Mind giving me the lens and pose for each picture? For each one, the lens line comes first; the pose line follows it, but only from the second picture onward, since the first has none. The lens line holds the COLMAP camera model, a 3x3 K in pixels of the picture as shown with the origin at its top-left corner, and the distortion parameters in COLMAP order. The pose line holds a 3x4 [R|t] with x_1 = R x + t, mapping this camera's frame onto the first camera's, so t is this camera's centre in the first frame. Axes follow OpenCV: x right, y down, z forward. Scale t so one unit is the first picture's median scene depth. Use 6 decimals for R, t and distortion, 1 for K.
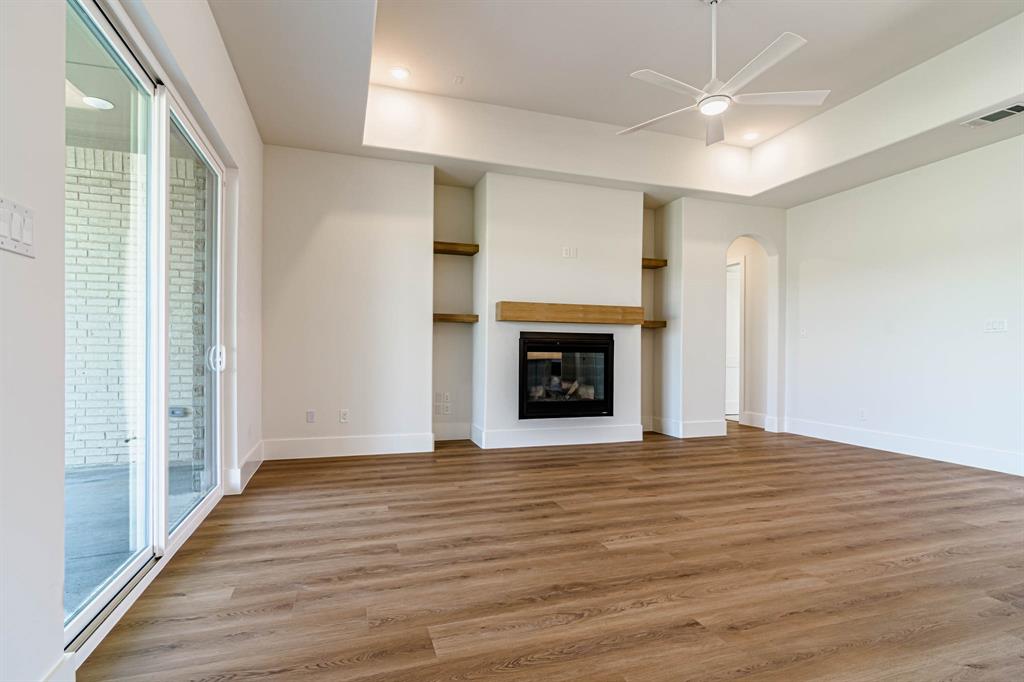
lens RADIAL K [[480.0, 0, 509.5], [0, 480.0, 353.5], [0, 0, 1]] dist [0.000308, 0.000206]
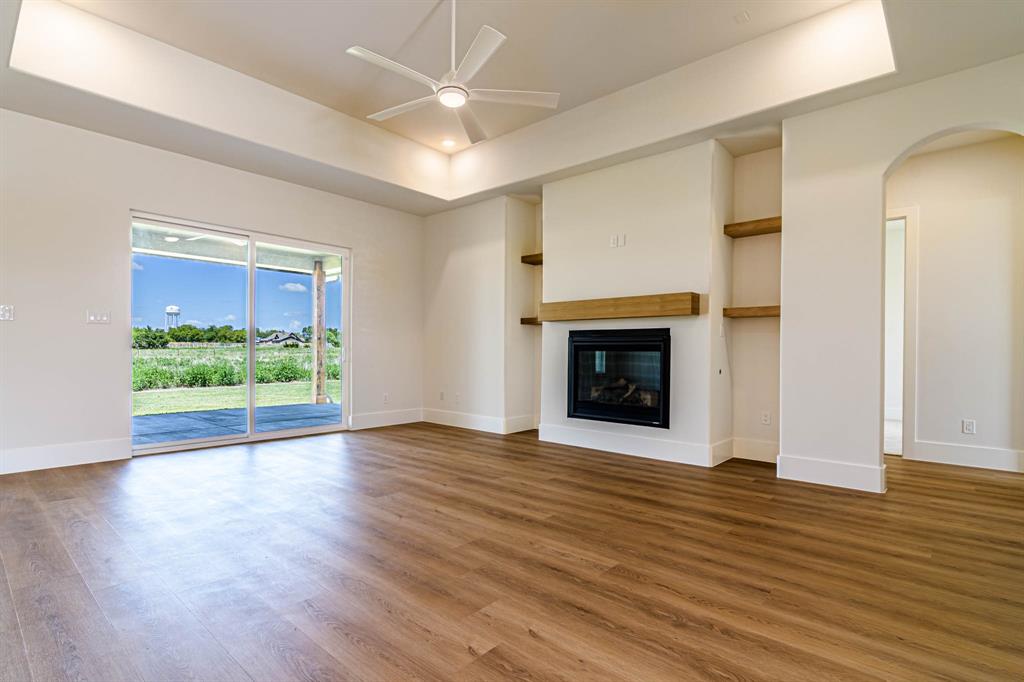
lens RADIAL K [[480.0, 0, 509.5], [0, 480.0, 353.5], [0, 0, 1]] dist [0.000308, 0.000206]
pose [[0.525321, 0.000329, -0.850904, 0.816490], [-0.003190, 0.999994, -0.001583, 0.004473], [0.850898, 0.003546, 0.525319, 0.360283]]
